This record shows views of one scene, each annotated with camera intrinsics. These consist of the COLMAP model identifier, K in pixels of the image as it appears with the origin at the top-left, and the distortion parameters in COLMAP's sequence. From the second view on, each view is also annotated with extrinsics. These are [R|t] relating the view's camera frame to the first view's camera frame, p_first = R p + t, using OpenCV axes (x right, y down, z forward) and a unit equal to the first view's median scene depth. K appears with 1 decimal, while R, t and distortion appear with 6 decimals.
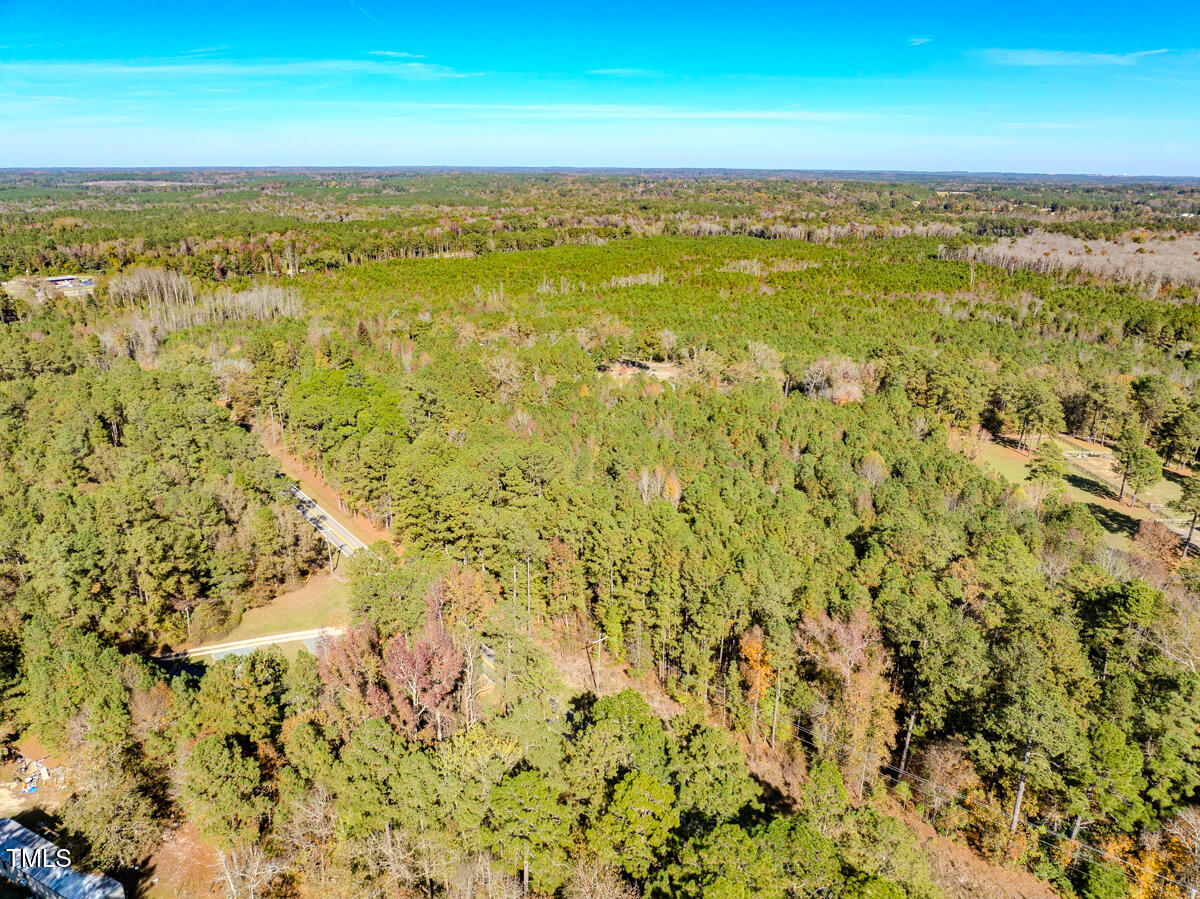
lens RADIAL K [[850.0, 0, 600.0], [0, 850.0, 449.5], [0, 0, 1]] dist [-0.039239, -0.002022]
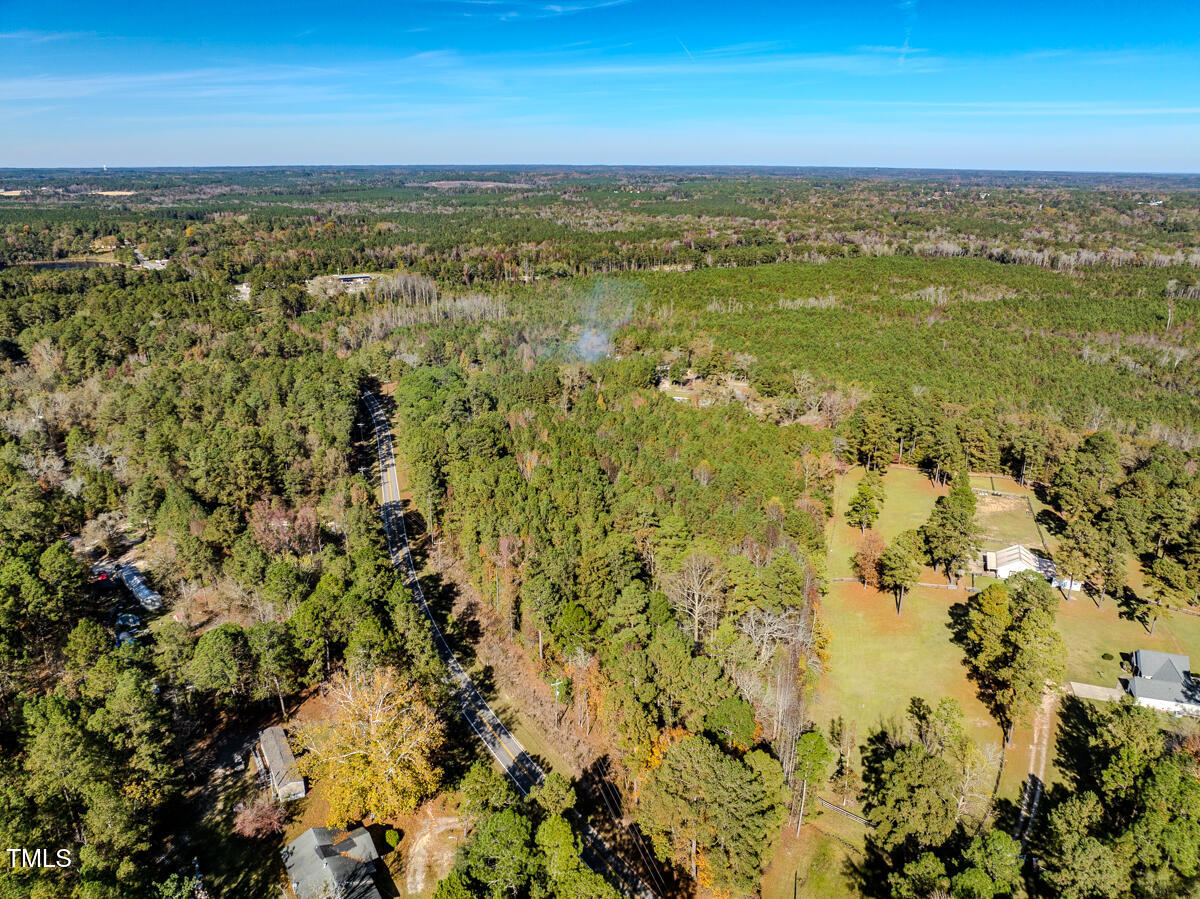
lens RADIAL K [[850.0, 0, 600.0], [0, 850.0, 449.5], [0, 0, 1]] dist [-0.039239, -0.002022]
pose [[0.934092, 0.113139, -0.338633, 0.158849], [-0.111686, 0.993457, 0.023841, -0.008041], [0.339115, 0.015551, 0.940616, -0.094704]]
